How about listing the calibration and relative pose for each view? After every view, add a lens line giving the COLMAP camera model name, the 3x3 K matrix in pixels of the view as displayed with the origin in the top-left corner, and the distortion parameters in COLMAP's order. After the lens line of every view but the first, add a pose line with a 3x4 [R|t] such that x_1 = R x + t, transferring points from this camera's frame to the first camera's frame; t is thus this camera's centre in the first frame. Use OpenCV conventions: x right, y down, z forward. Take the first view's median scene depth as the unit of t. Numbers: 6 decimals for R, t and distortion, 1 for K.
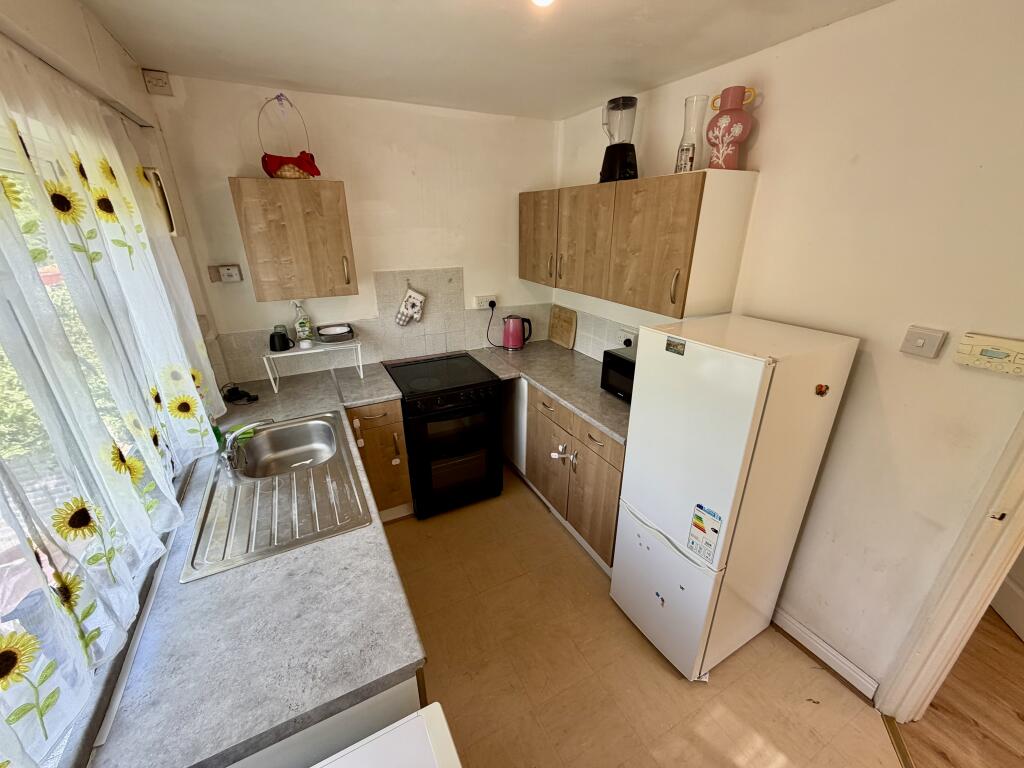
lens RADIAL K [[409.0, 0, 510.0], [0, 409.0, 383.9], [0, 0, 1]] dist [-0.000687, 0.000338]
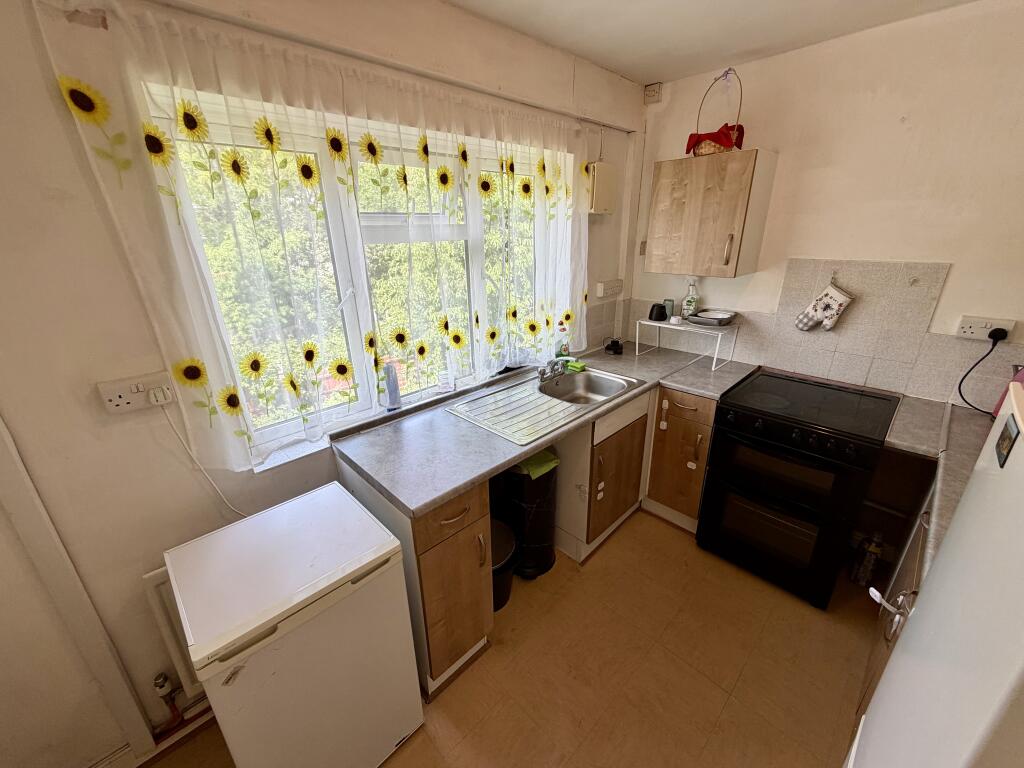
lens RADIAL K [[409.0, 0, 508.7], [0, 409.0, 383.7], [0, 0, 1]] dist [-0.000687, 0.000338]
pose [[0.289094, 0.334026, -0.897135, 0.395946], [-0.342190, 0.911291, 0.229029, -0.046581], [0.894053, 0.240779, 0.377749, 0.294341]]
